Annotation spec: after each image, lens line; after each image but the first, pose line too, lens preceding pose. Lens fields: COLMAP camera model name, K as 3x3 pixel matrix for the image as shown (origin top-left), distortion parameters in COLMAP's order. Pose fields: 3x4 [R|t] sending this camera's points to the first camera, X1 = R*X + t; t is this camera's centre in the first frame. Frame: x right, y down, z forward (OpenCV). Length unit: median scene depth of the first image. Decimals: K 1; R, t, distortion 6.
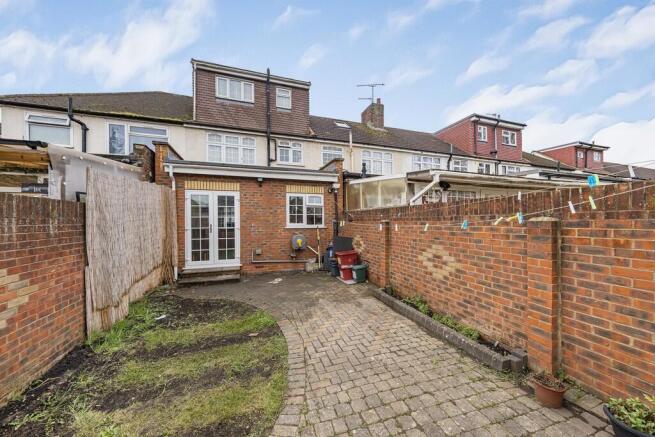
lens RADIAL K [[230.4, 0, 326.9], [0, 230.4, 222.6], [0, 0, 1]] dist [0.000550, 0.000017]
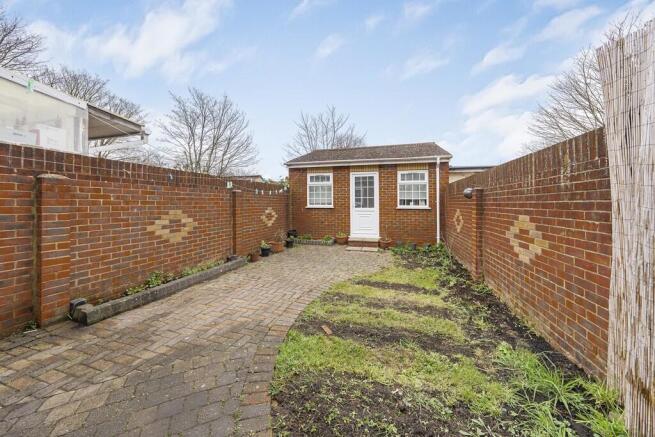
lens RADIAL K [[230.4, 0, 330.5], [0, 230.4, 201.6], [0, 0, 1]] dist [0.000550, 0.000017]
pose [[-0.817924, 0.008660, 0.575261, -0.713202], [0.004813, 0.999955, -0.008210, 0.074045], [-0.575306, -0.003946, -0.817929, 1.505293]]
